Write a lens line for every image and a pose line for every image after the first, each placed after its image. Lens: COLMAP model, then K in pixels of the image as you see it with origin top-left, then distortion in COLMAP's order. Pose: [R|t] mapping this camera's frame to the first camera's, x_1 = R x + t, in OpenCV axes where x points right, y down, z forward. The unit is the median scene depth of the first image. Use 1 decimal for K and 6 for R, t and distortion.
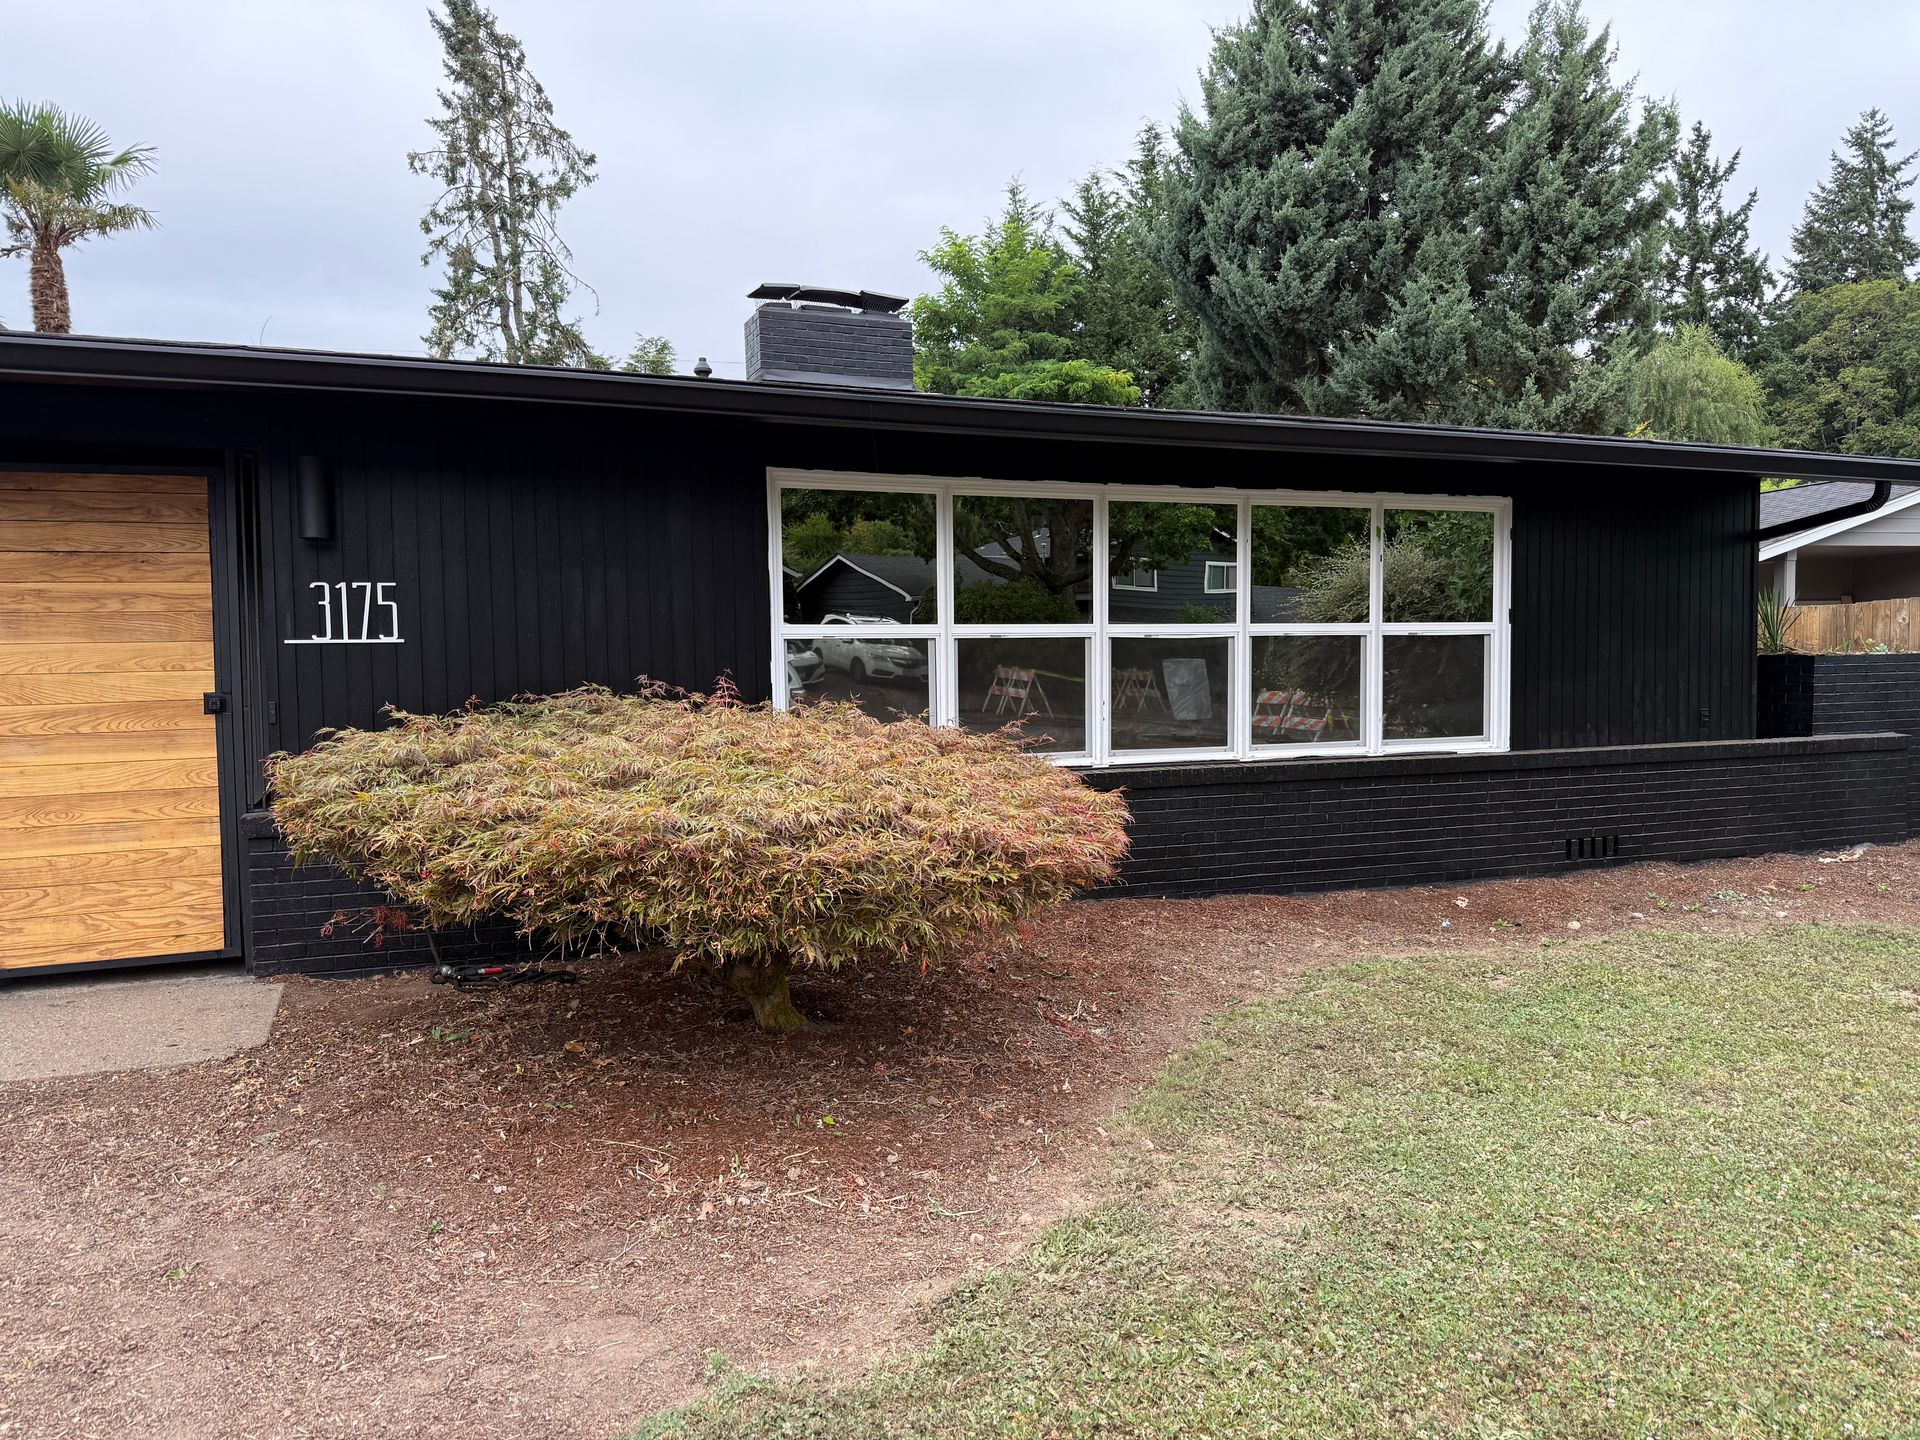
lens RADIAL K [[1368.8, 0, 952.7], [0, 1368.8, 738.0], [0, 0, 1]] dist [0.037770, -0.035170]
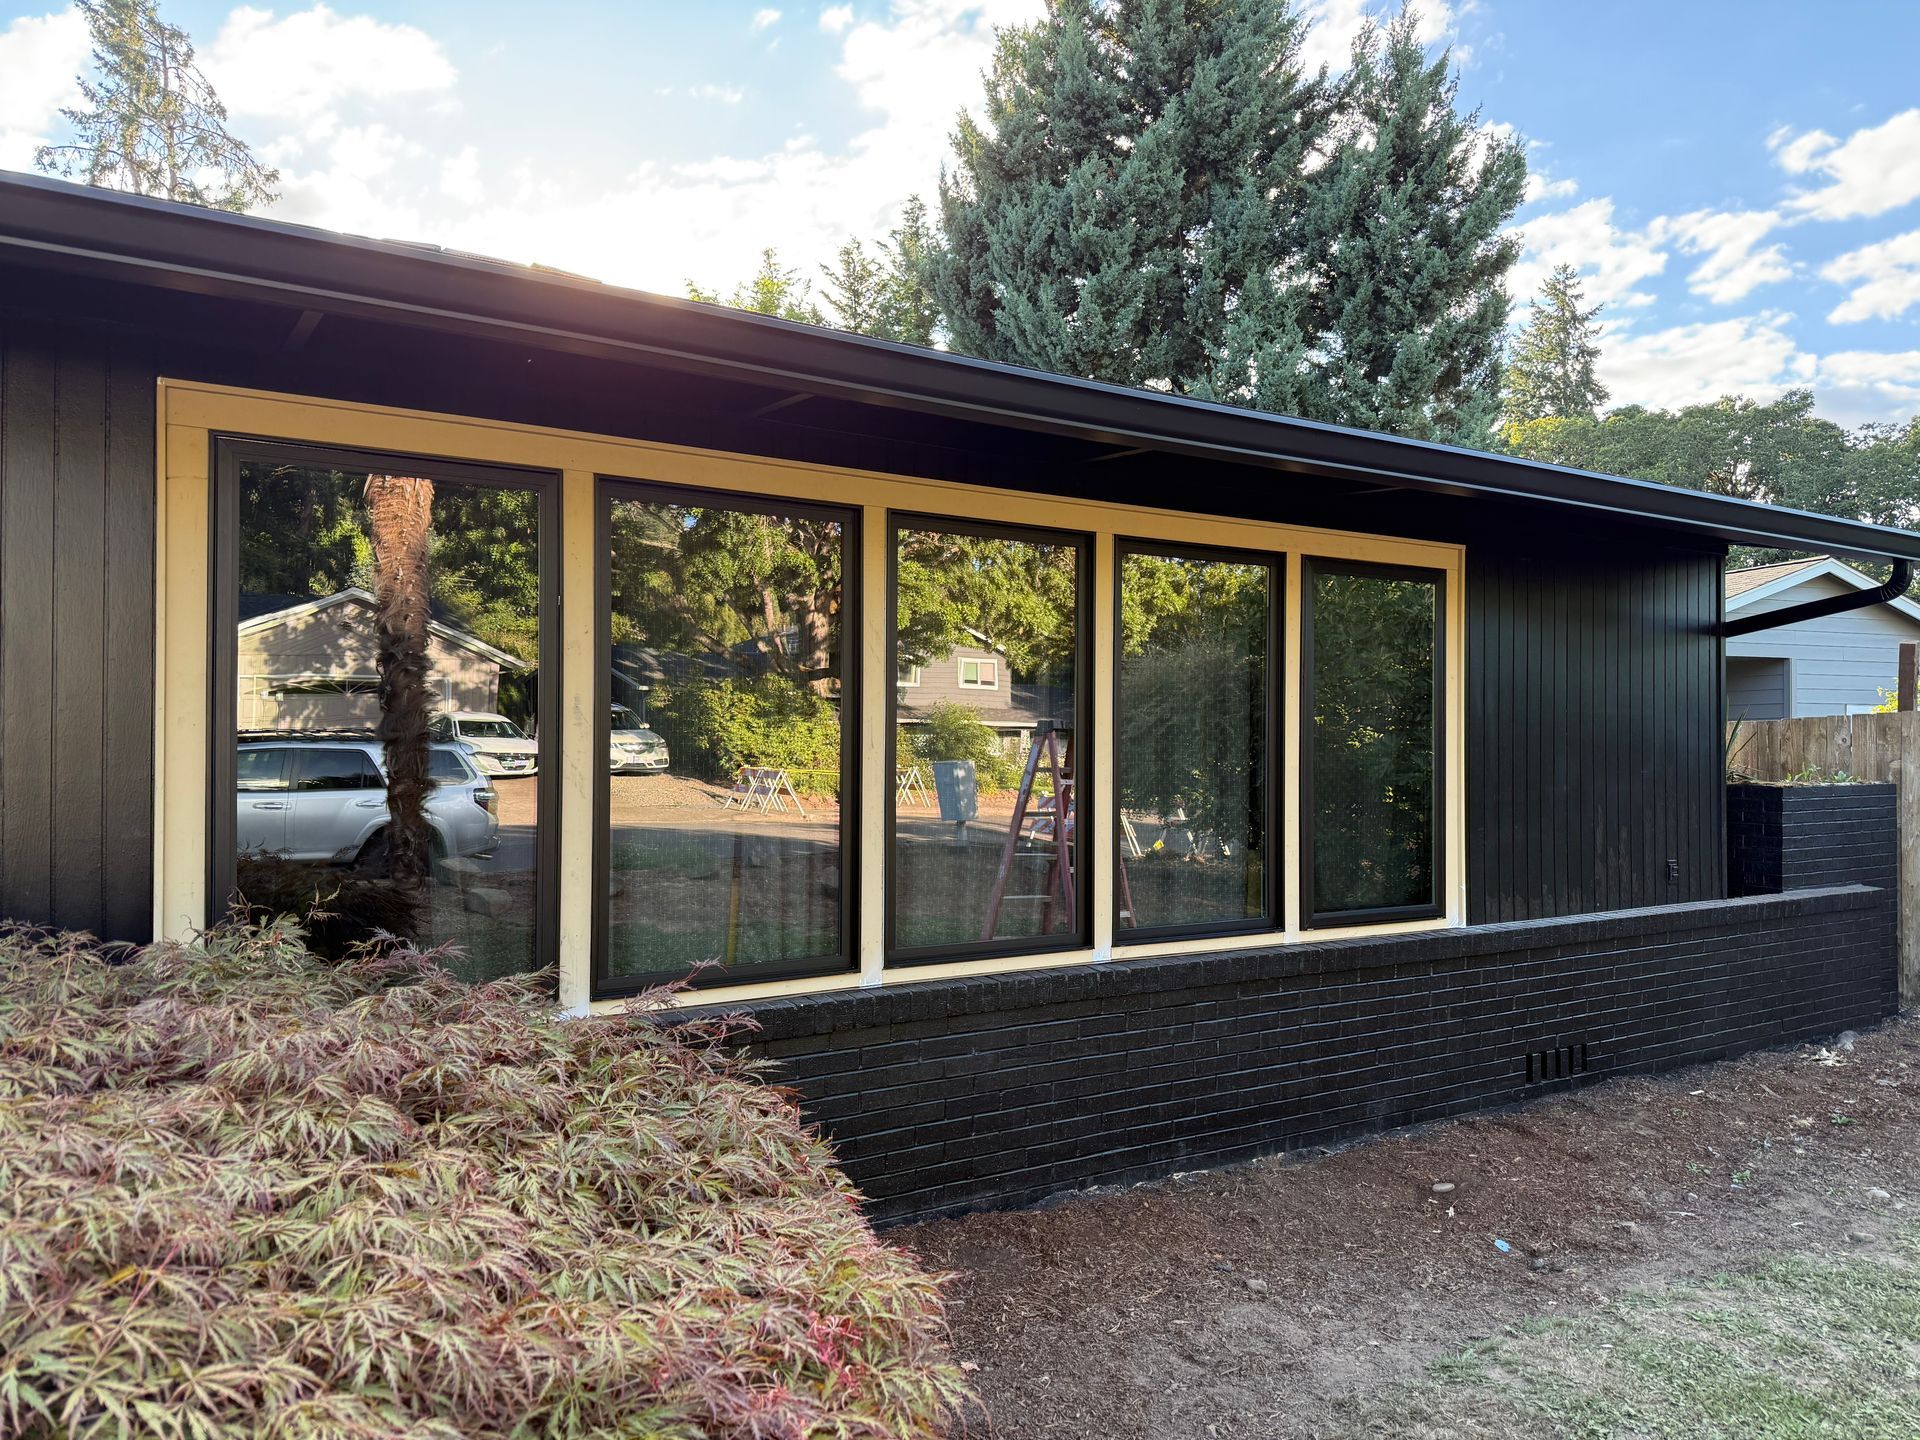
lens RADIAL K [[1368.8, 0, 959.5], [0, 1368.8, 735.4], [0, 0, 1]] dist [0.037770, -0.035170]
pose [[0.983448, 0.015508, 0.180527, 0.022854], [-0.002767, 0.997500, -0.070615, -0.023341], [-0.181170, 0.068947, 0.981032, 0.227731]]
